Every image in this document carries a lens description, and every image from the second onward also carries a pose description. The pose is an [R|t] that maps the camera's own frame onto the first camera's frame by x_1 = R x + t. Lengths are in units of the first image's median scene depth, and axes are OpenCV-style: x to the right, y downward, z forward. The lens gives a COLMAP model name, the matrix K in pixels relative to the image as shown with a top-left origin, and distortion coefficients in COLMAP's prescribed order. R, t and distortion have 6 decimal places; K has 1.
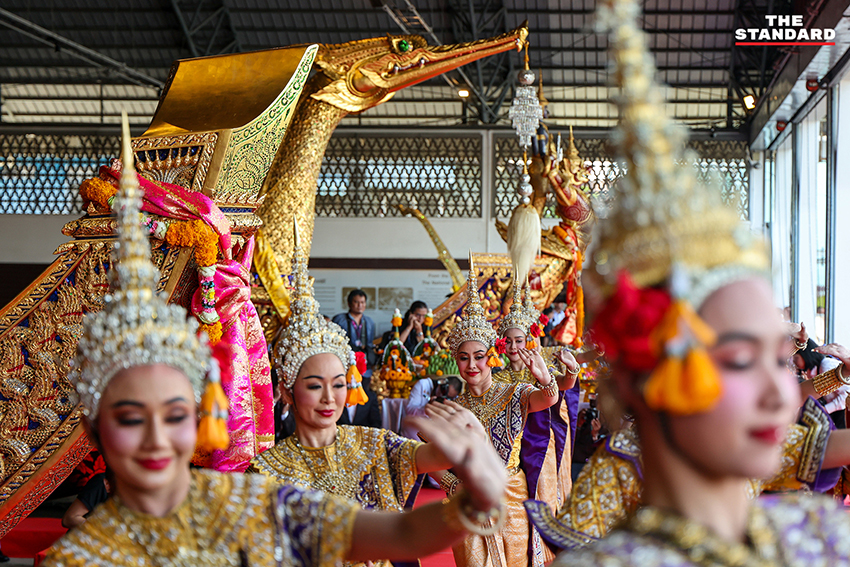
lens RADIAL K [[1799.4, 0, 425.0], [0, 1799.4, 283.5], [0, 0, 1]] dist [0.010684, -0.005467]
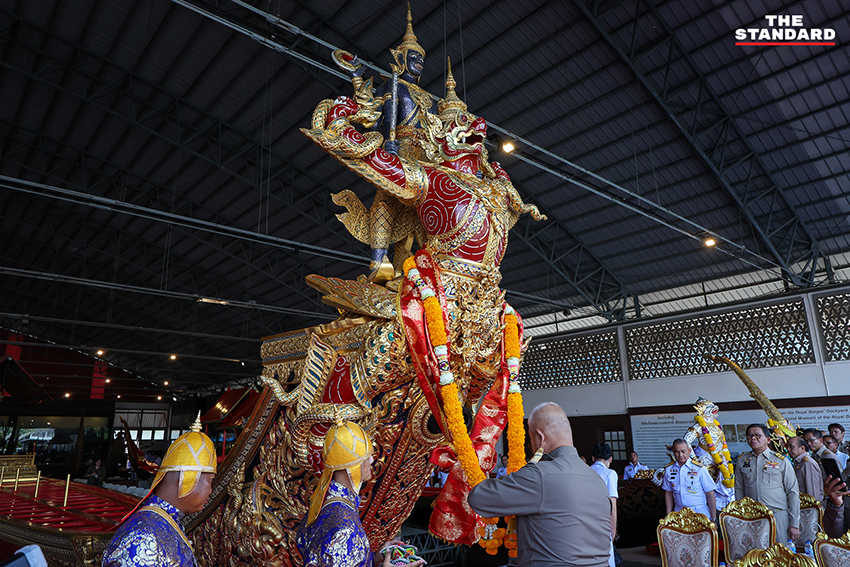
lens RADIAL K [[566.2, 0, 425.0], [0, 566.2, 283.5], [0, 0, 1]] dist [-0.045627, -0.000033]
pose [[0.728945, -0.201157, -0.654351, 0.219967], [0.035337, 0.965636, -0.257485, -0.002865], [0.683660, 0.164570, 0.711003, 1.259329]]
